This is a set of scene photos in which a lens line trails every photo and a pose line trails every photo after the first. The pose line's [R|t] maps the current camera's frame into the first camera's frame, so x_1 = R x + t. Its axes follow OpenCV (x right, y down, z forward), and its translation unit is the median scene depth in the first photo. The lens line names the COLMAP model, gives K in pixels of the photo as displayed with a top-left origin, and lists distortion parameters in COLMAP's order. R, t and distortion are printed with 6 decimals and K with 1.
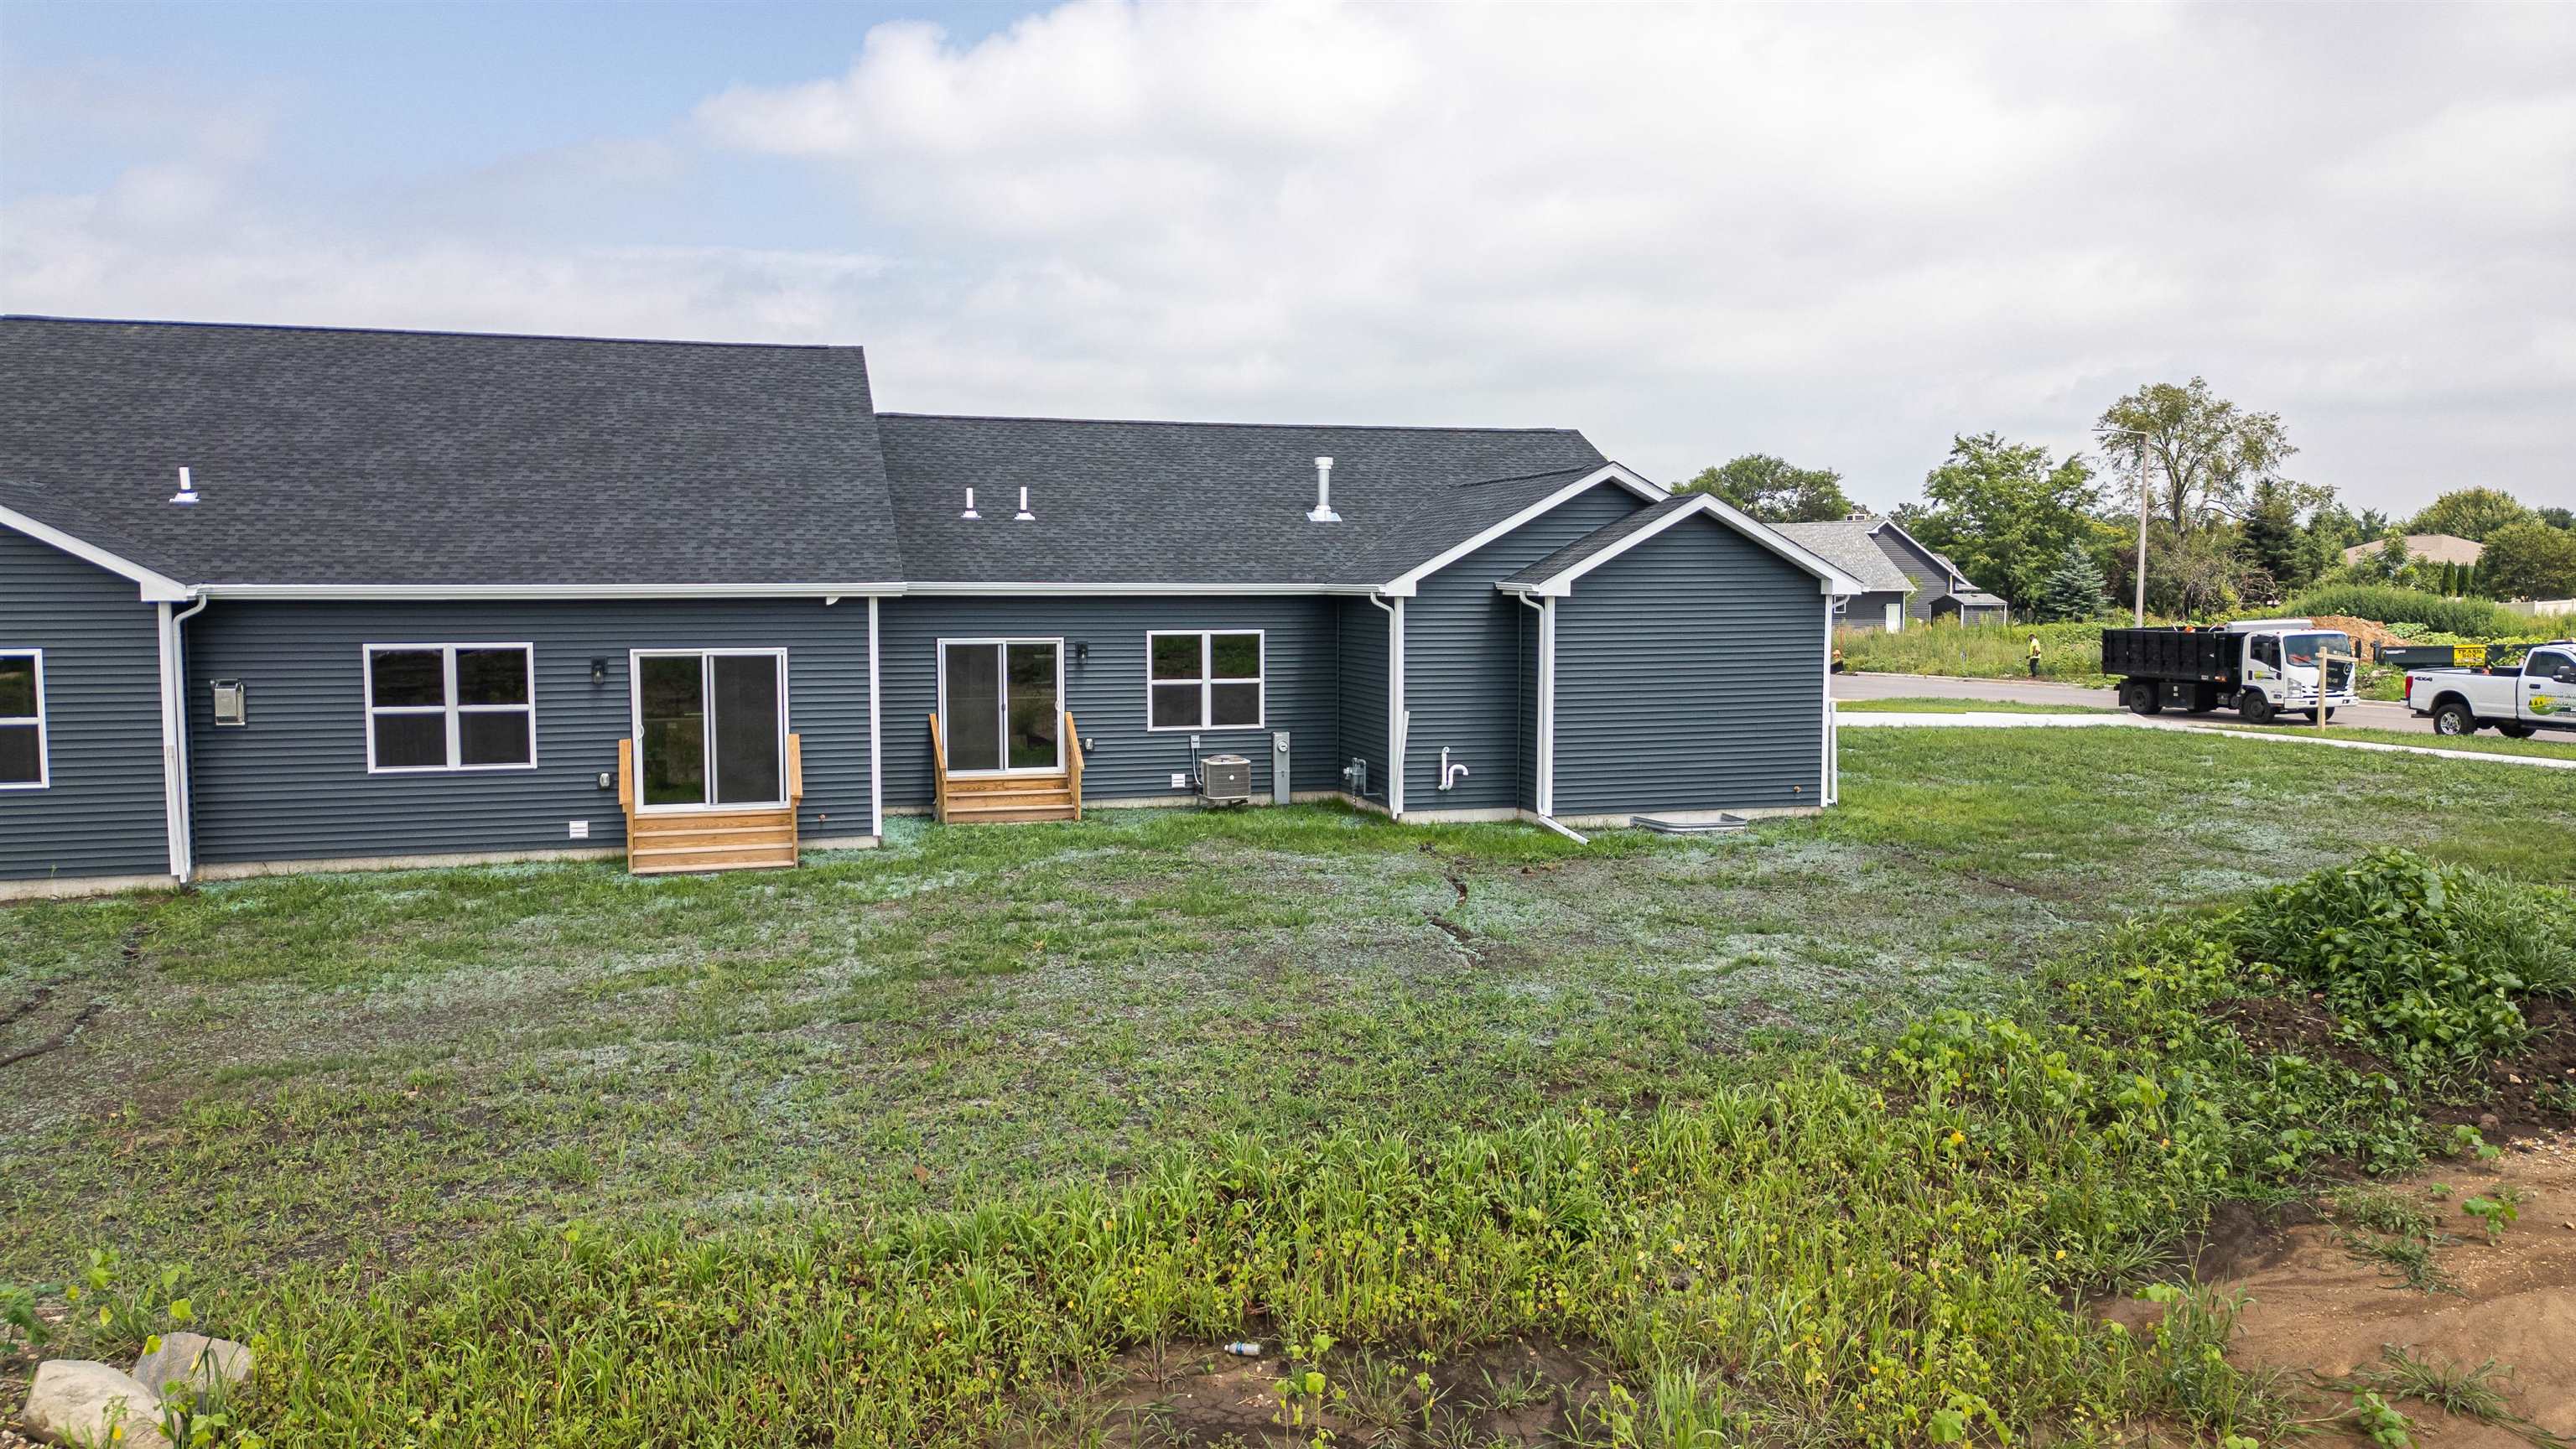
lens RADIAL K [[1797.0, 0, 1276.3], [0, 1797.0, 713.0], [0, 0, 1]] dist [0.094171, -0.100975]
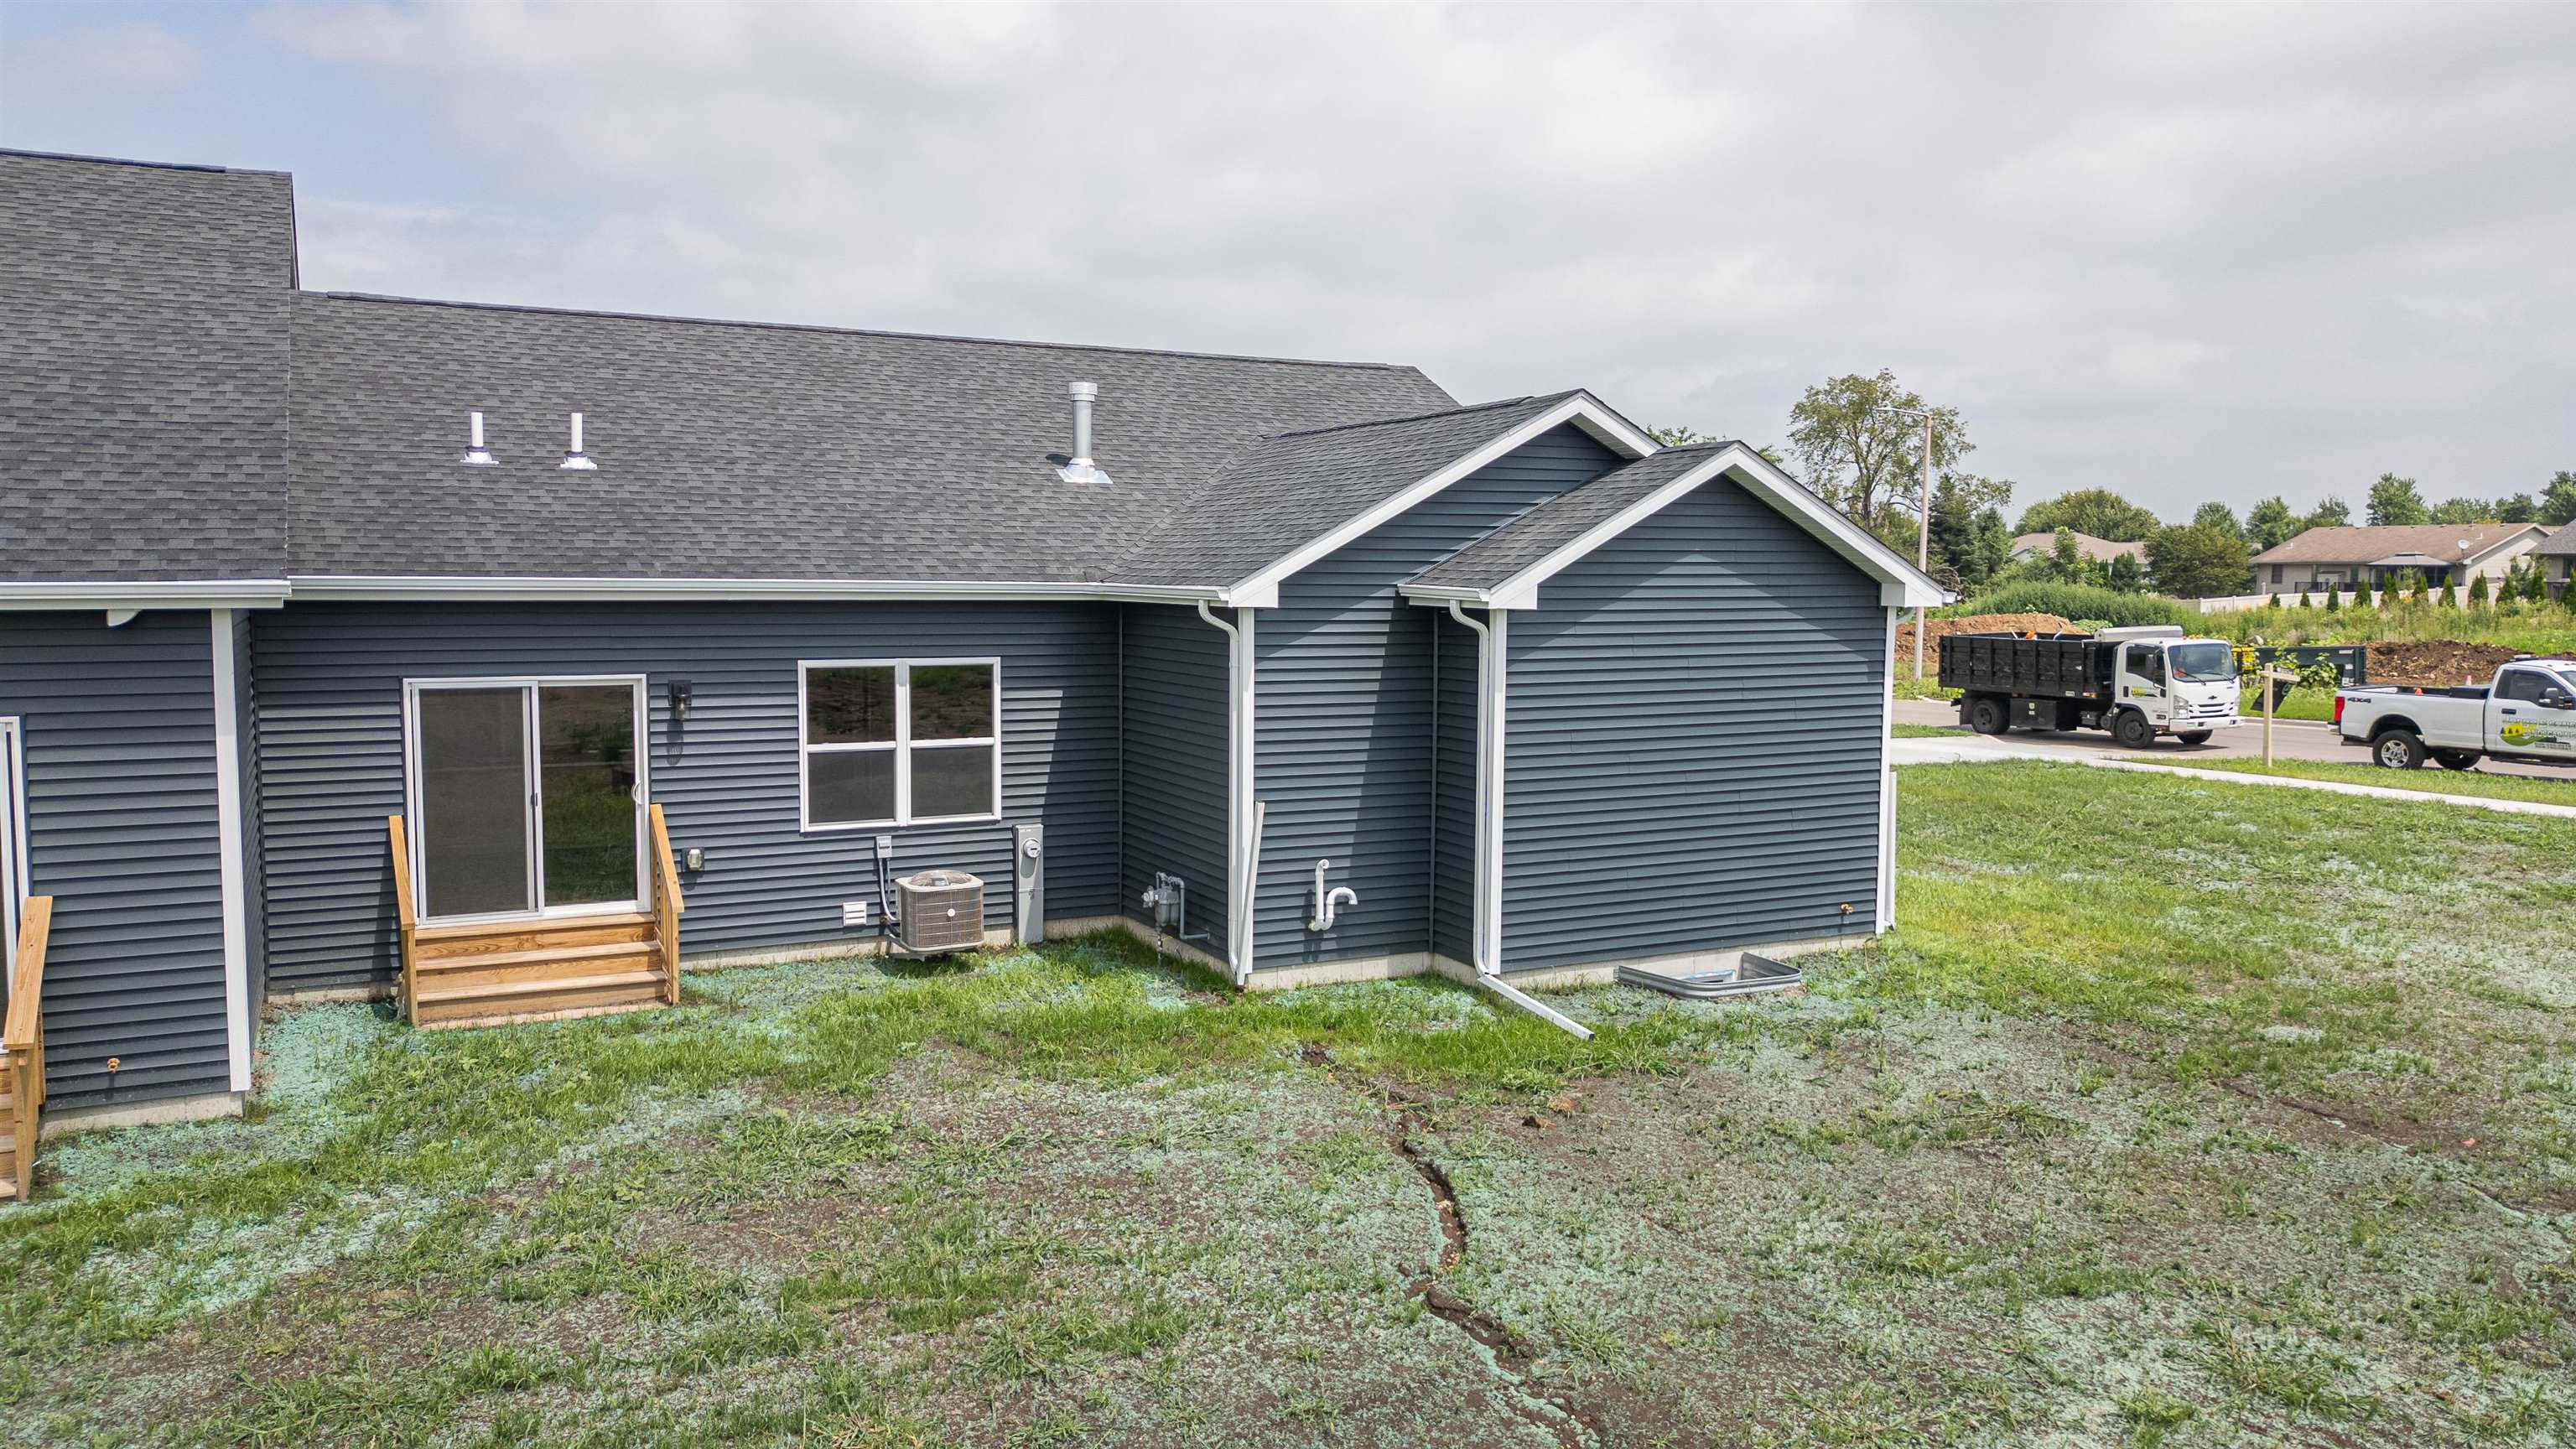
lens RADIAL K [[1891.1, 0, 1325.1], [0, 1891.1, 724.7], [0, 0, 1]] dist [0.084289, -0.129875]
pose [[0.979316, -0.008854, 0.202141, -0.028666], [0.006963, 0.999925, 0.010068, -0.029171], [-0.202215, -0.008452, 0.979305, 0.349305]]
